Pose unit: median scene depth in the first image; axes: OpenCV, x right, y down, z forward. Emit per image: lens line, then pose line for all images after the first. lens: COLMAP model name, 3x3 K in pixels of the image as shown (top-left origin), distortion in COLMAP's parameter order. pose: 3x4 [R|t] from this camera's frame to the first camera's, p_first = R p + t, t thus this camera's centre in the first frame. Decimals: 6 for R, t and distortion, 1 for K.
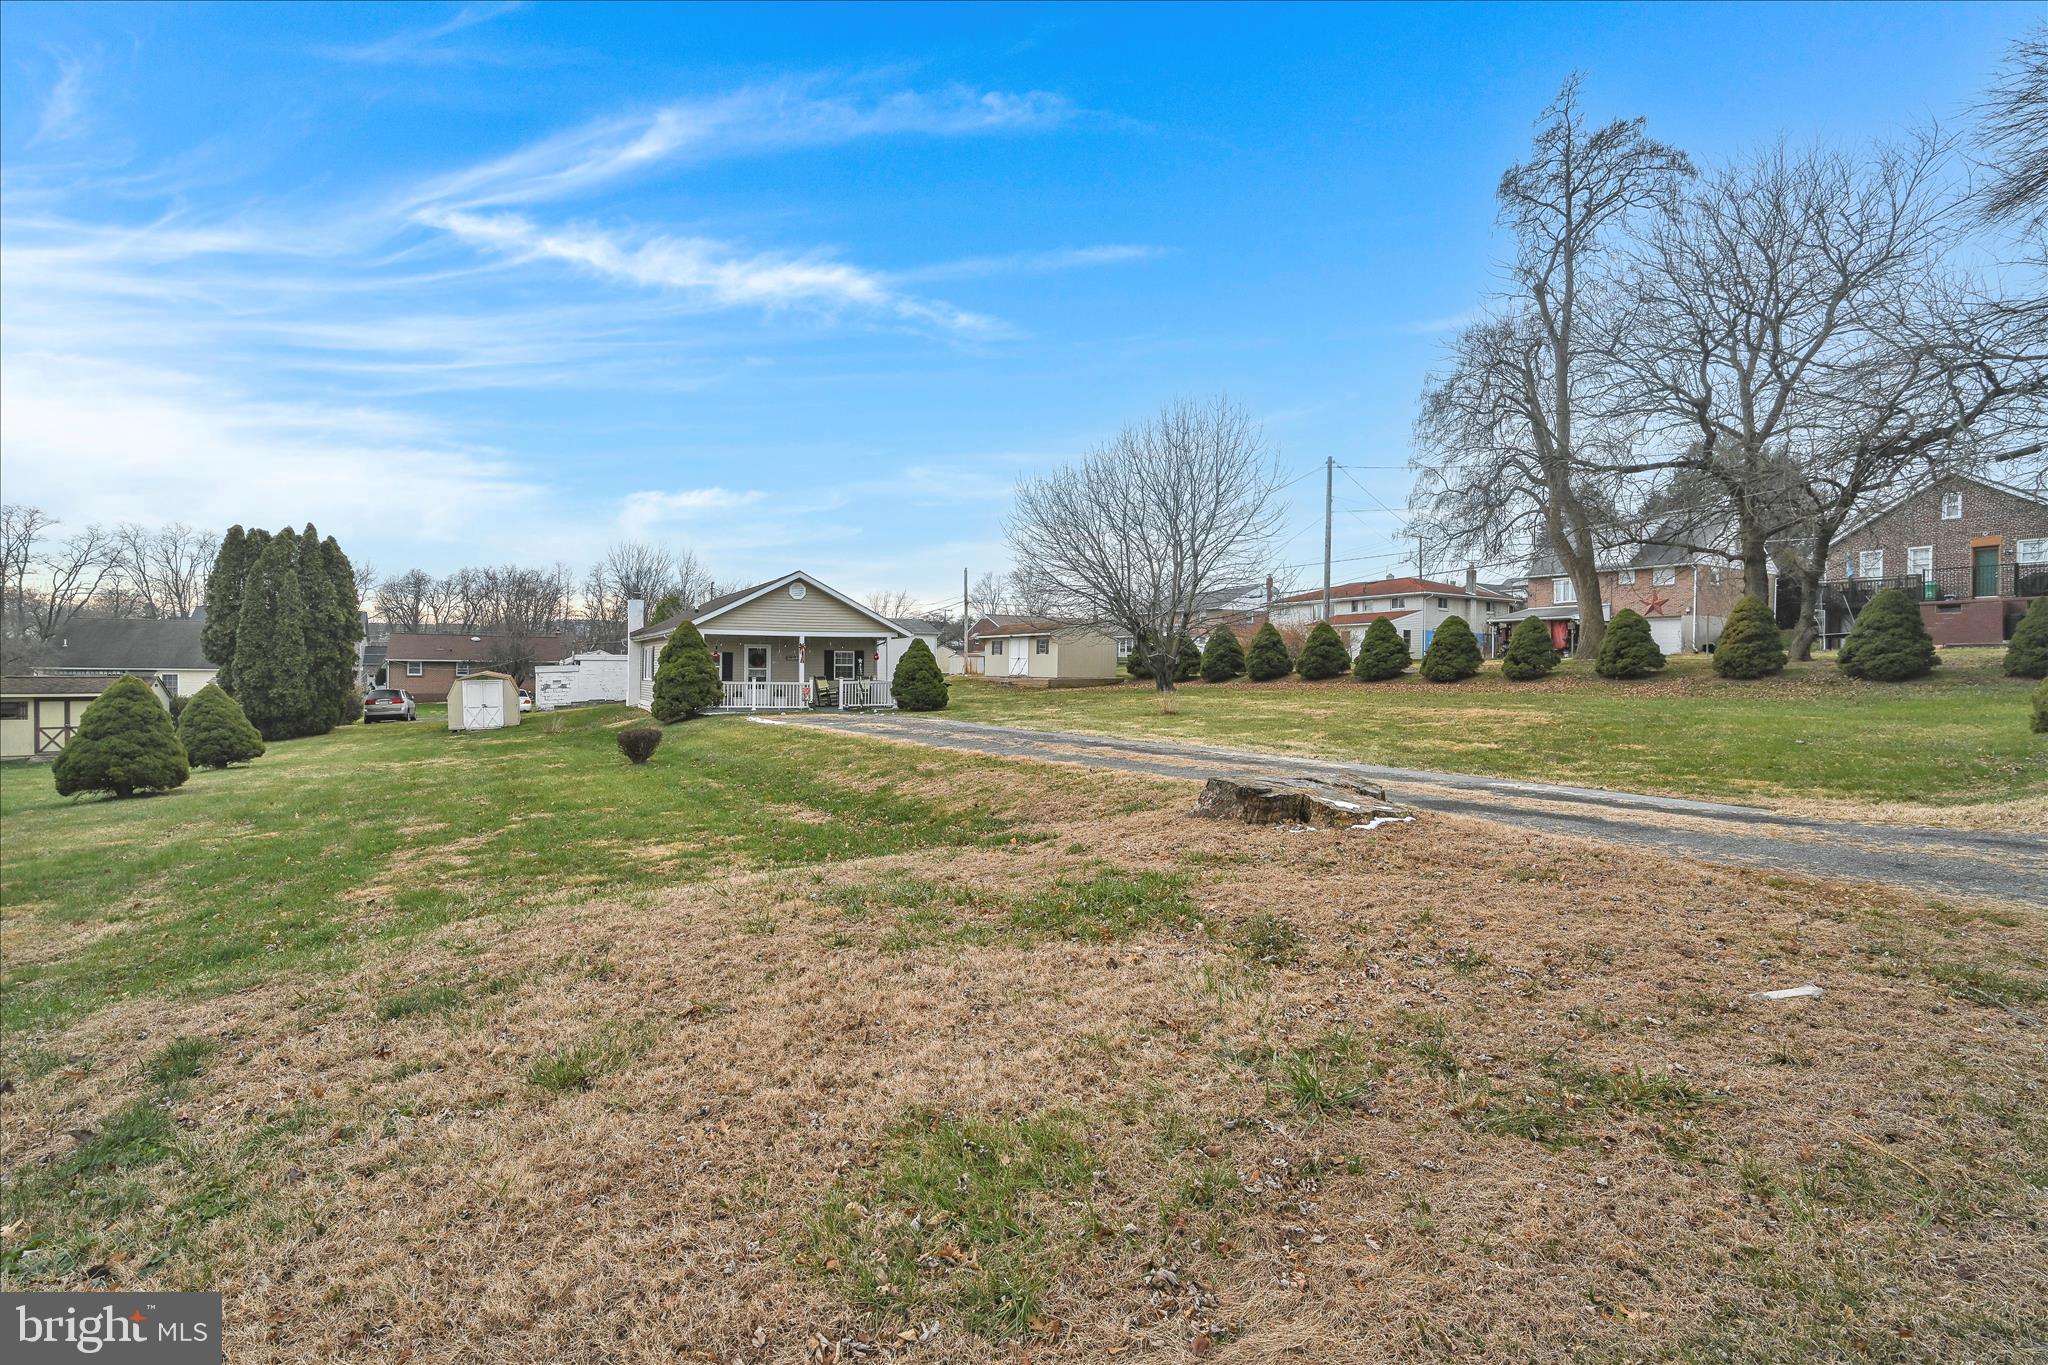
lens RADIAL K [[946.2, 0, 1024.2], [0, 946.2, 677.7], [0, 0, 1]] dist [-0.001120, 0.000199]
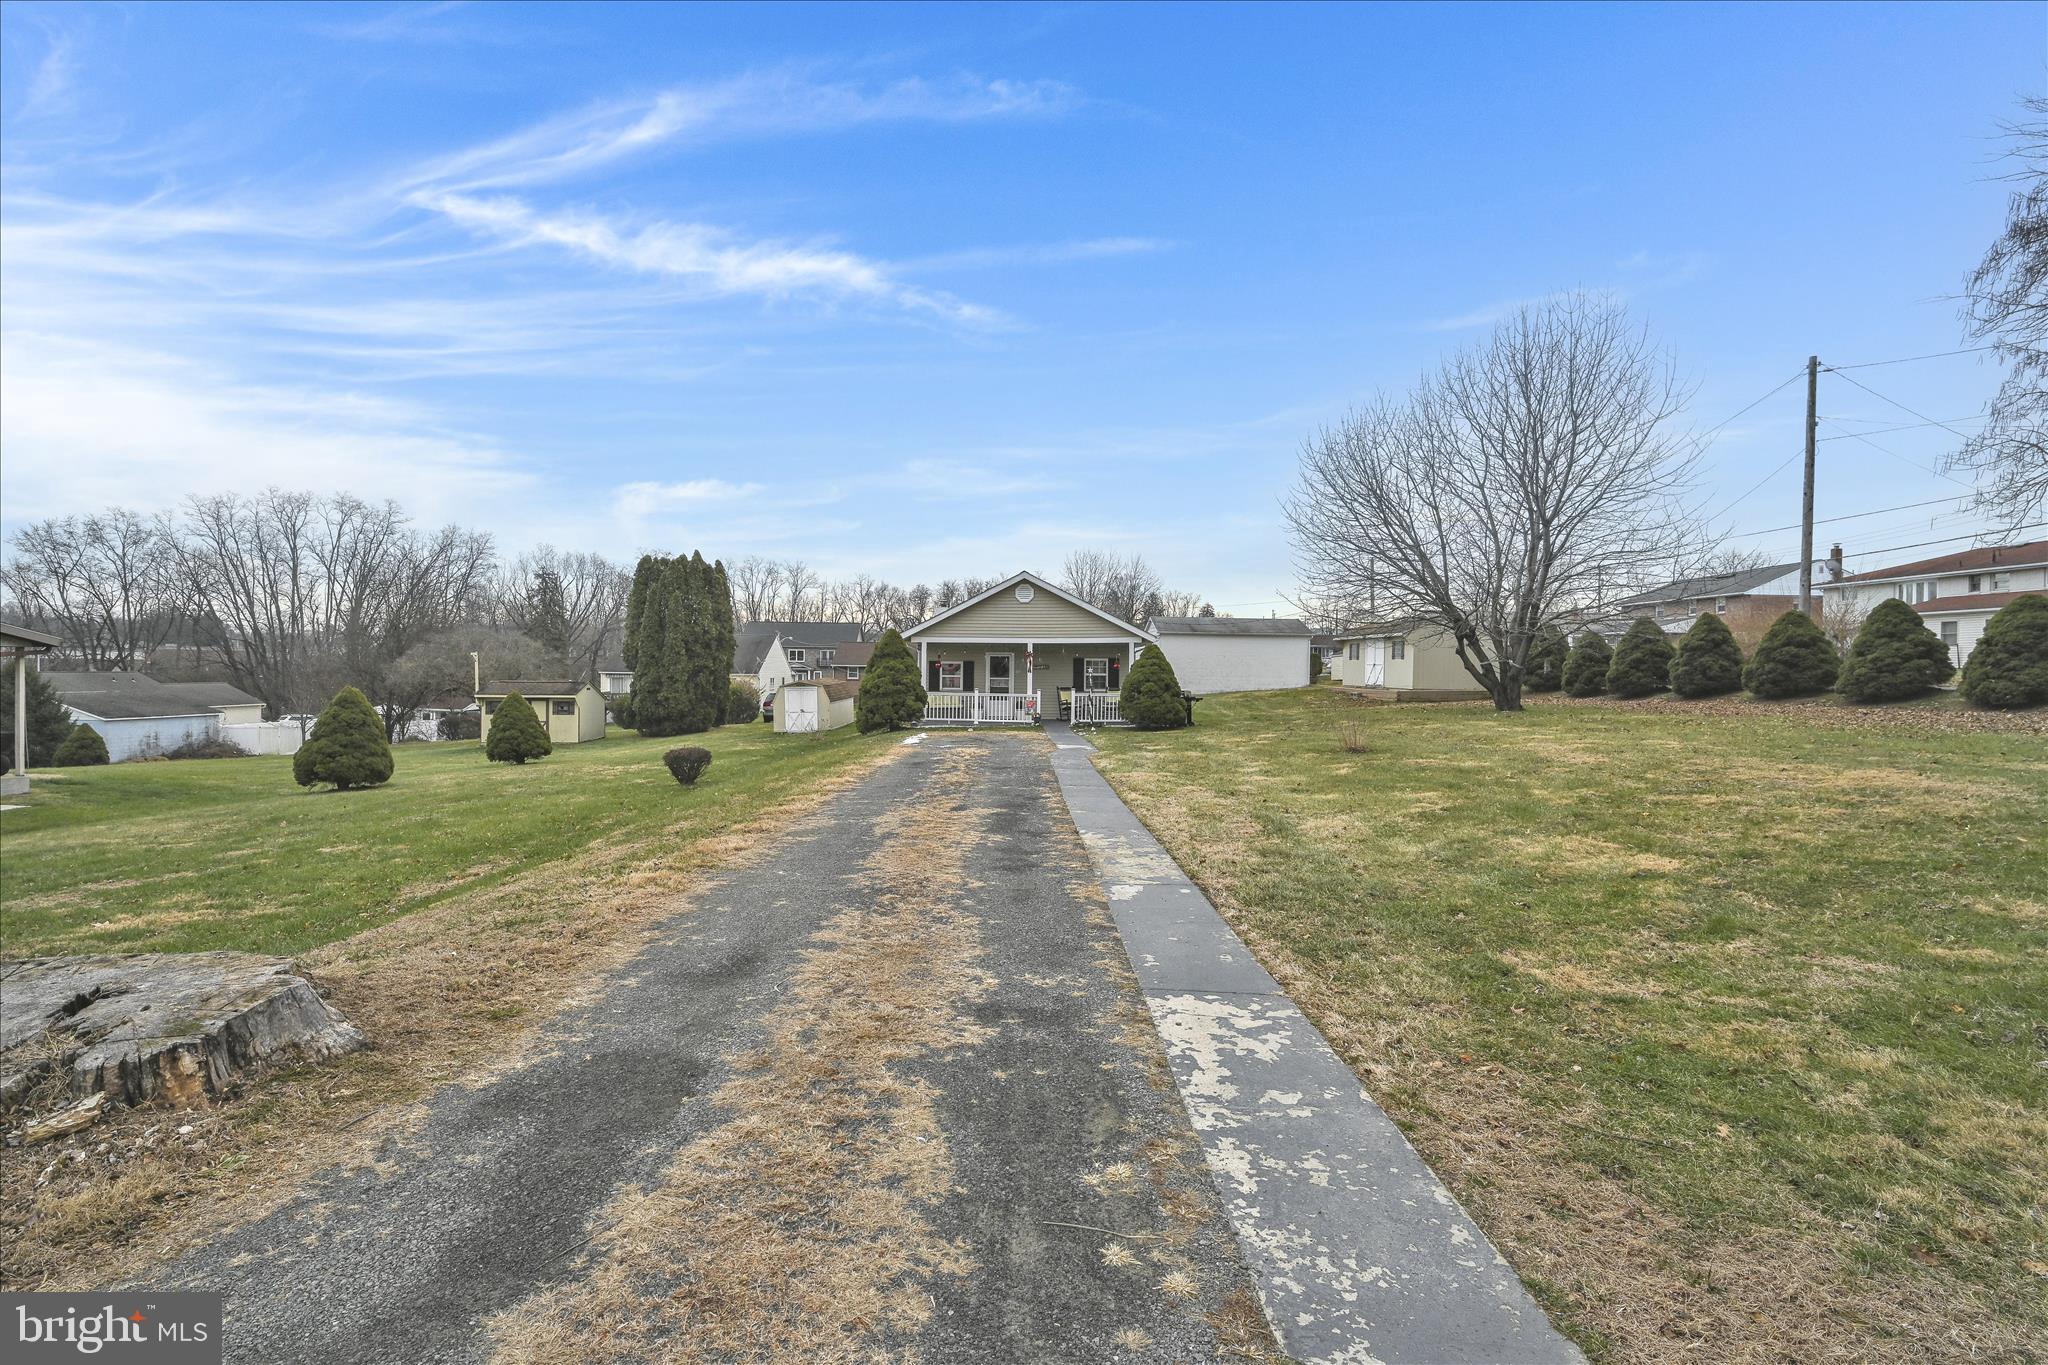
lens RADIAL K [[968.9, 0, 1024.0], [0, 968.9, 682.5], [0, 0, 1]] dist [-0.002689, -0.000063]
pose [[0.875506, 0.007757, -0.483145, 0.180960], [-0.006500, 0.999970, 0.004277, -0.009002], [0.483163, -0.000604, 0.875530, 0.163485]]
